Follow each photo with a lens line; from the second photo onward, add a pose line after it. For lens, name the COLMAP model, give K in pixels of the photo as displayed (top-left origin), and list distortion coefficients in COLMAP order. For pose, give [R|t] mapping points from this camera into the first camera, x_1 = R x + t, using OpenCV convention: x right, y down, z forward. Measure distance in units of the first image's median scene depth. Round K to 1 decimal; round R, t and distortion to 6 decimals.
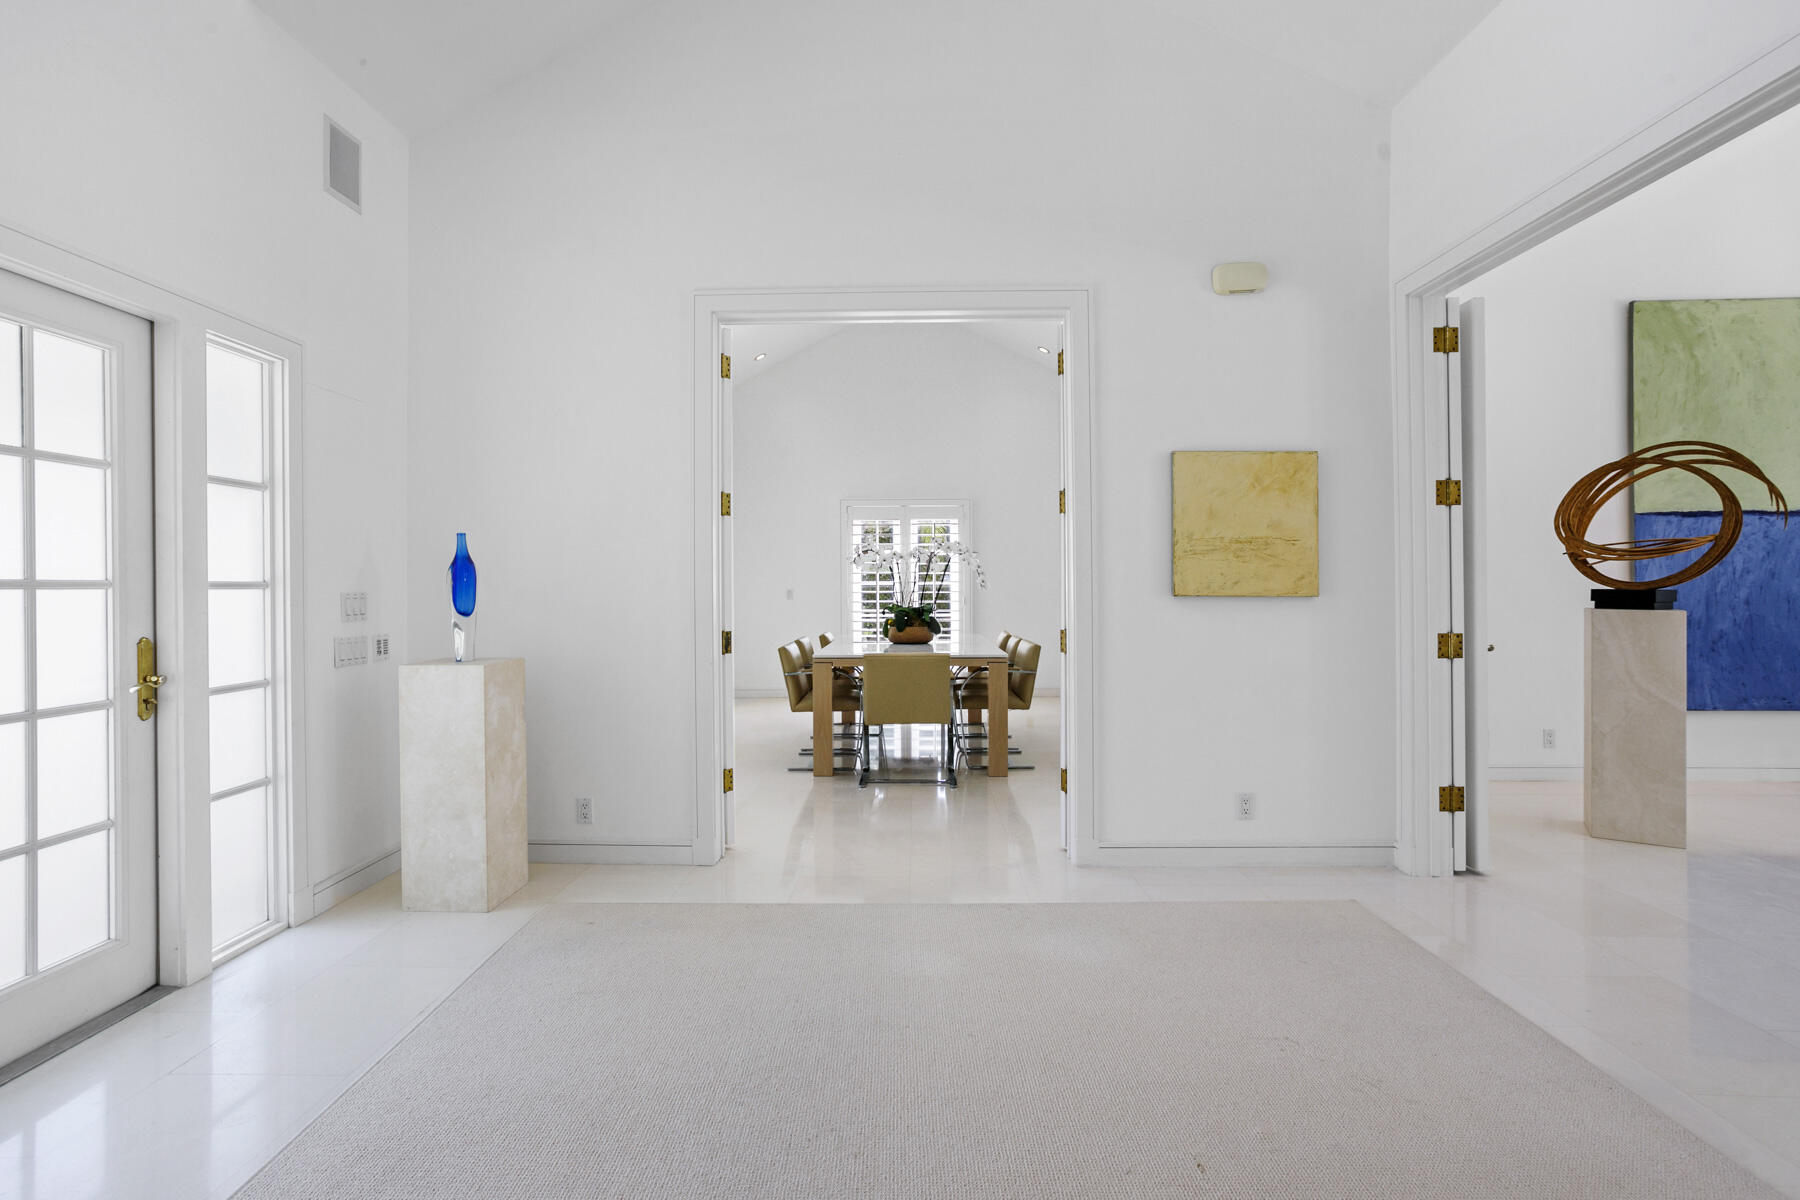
lens RADIAL K [[885.2, 0, 879.0], [0, 885.2, 581.4], [0, 0, 1]] dist [-0.048076, 0.025790]
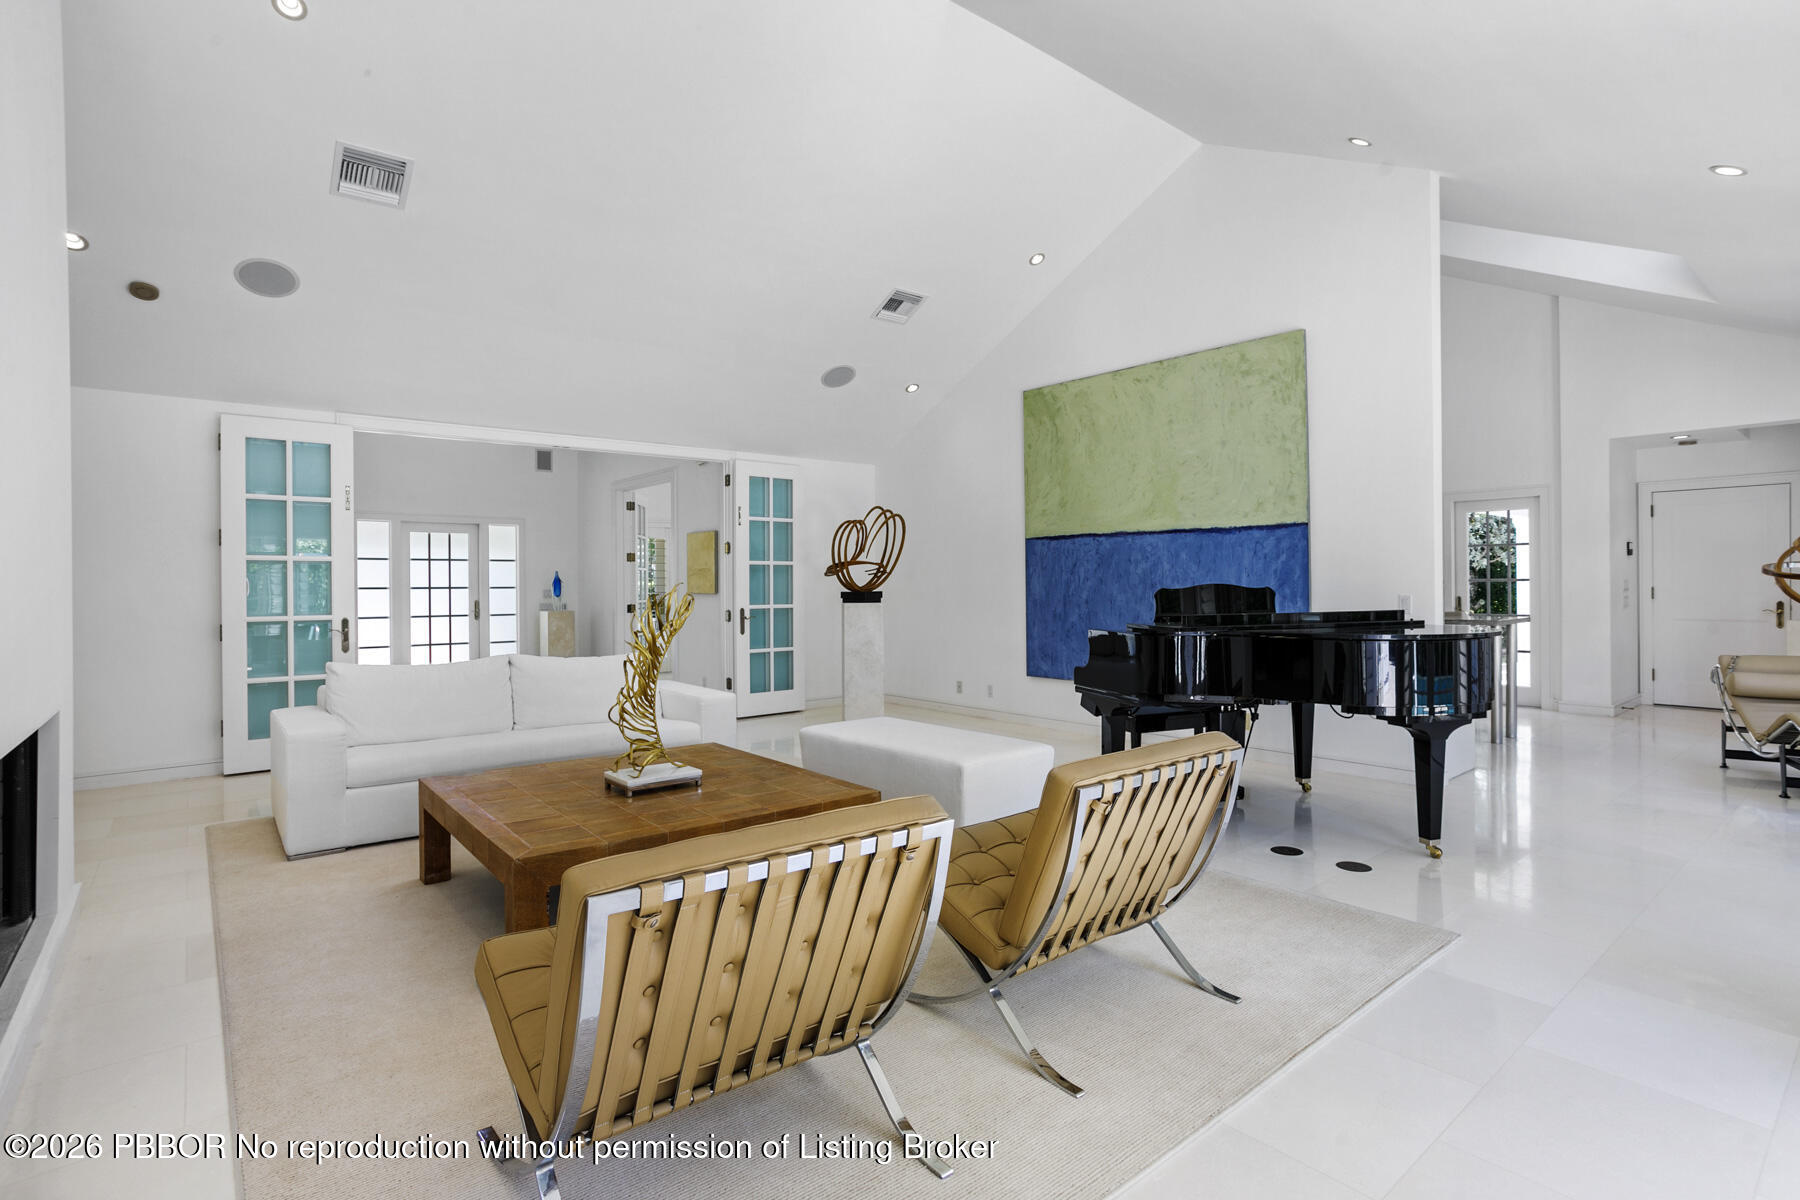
lens RADIAL K [[885.2, 0, 893.5], [0, 885.2, 578.6], [0, 0, 1]] dist [-0.048076, 0.025790]
pose [[0.656629, -0.004058, -0.754203, 2.325230], [0.005767, 0.999983, -0.000359, -0.017100], [0.754192, -0.004114, 0.656641, -0.165521]]
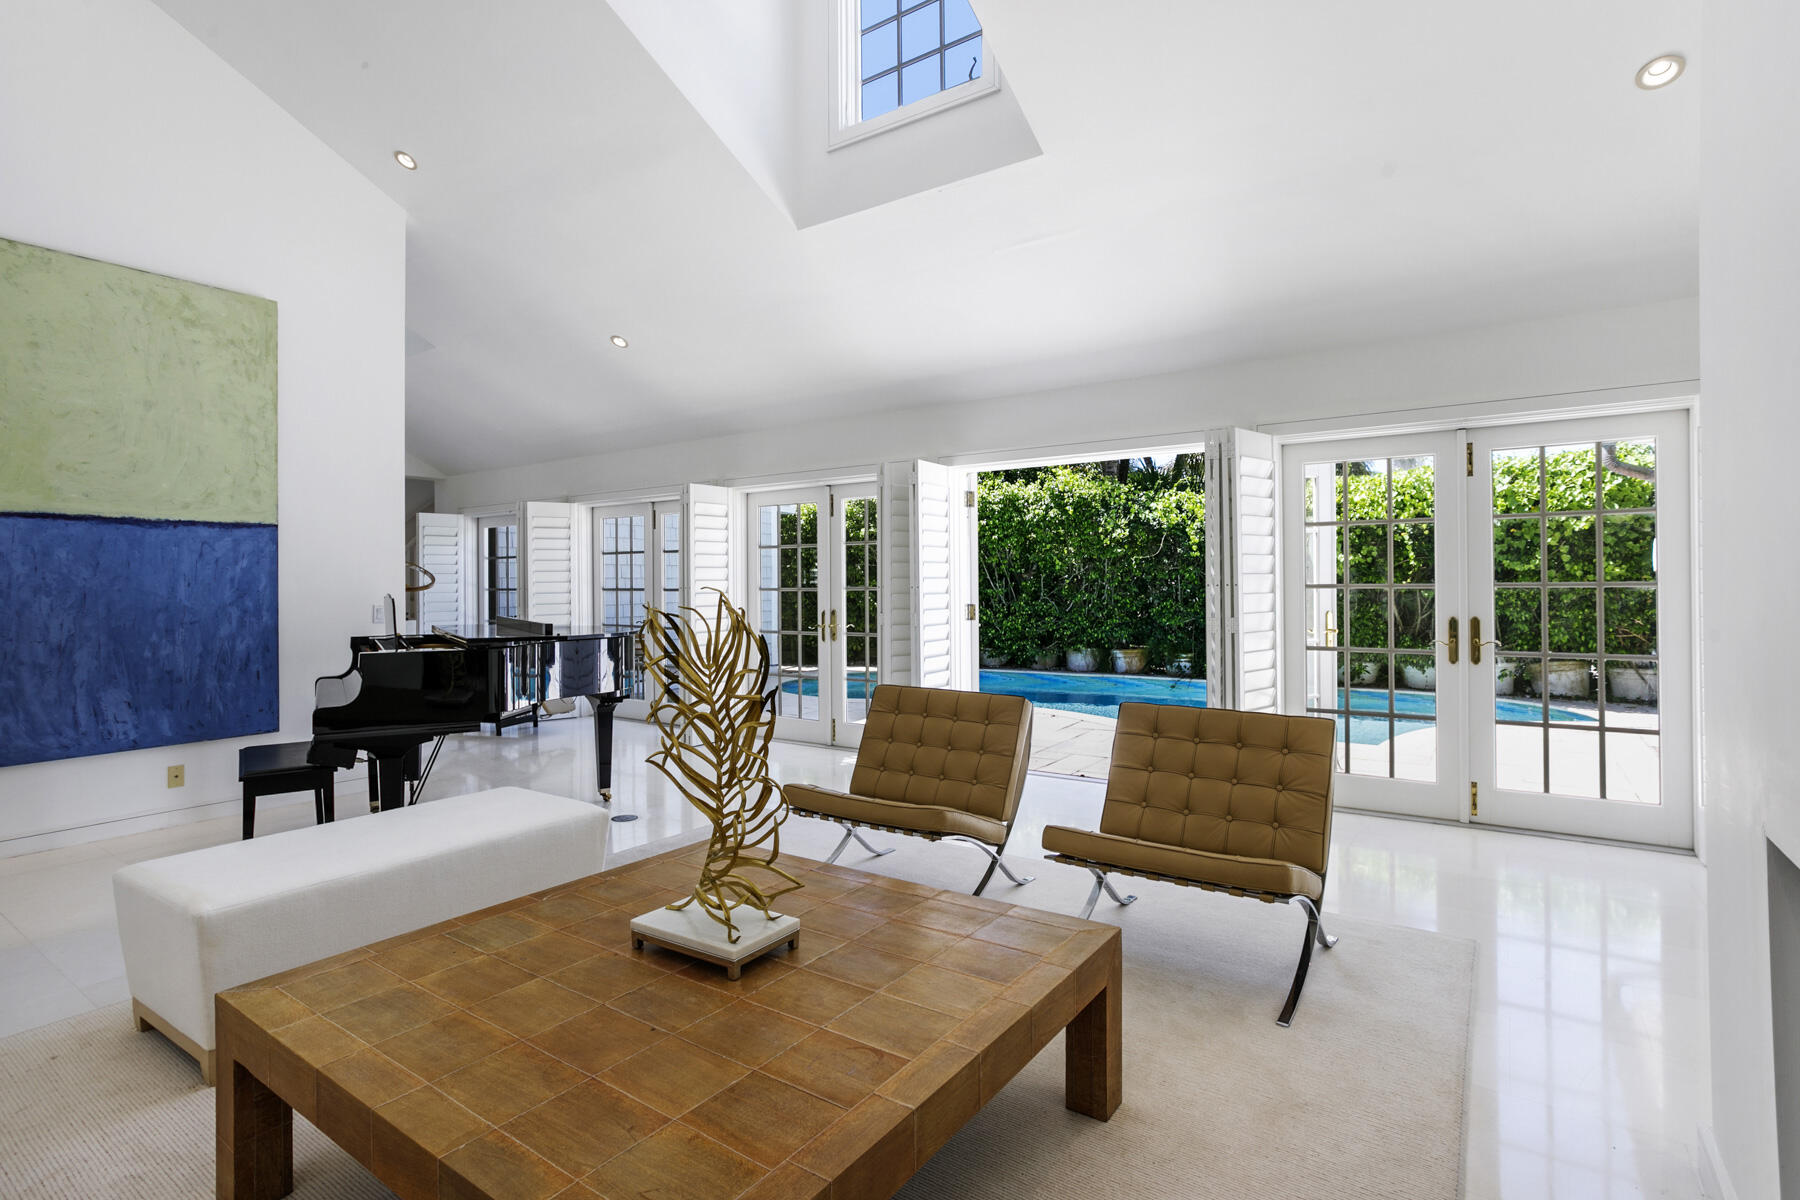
lens RADIAL K [[885.2, 0, 865.2], [0, 885.2, 583.2], [0, 0, 1]] dist [-0.048076, 0.025790]
pose [[0.564817, 0.001238, 0.825215, 1.167697], [0.003215, 0.999988, -0.003701, -0.014439], [-0.825210, 0.004744, 0.564806, -0.107508]]
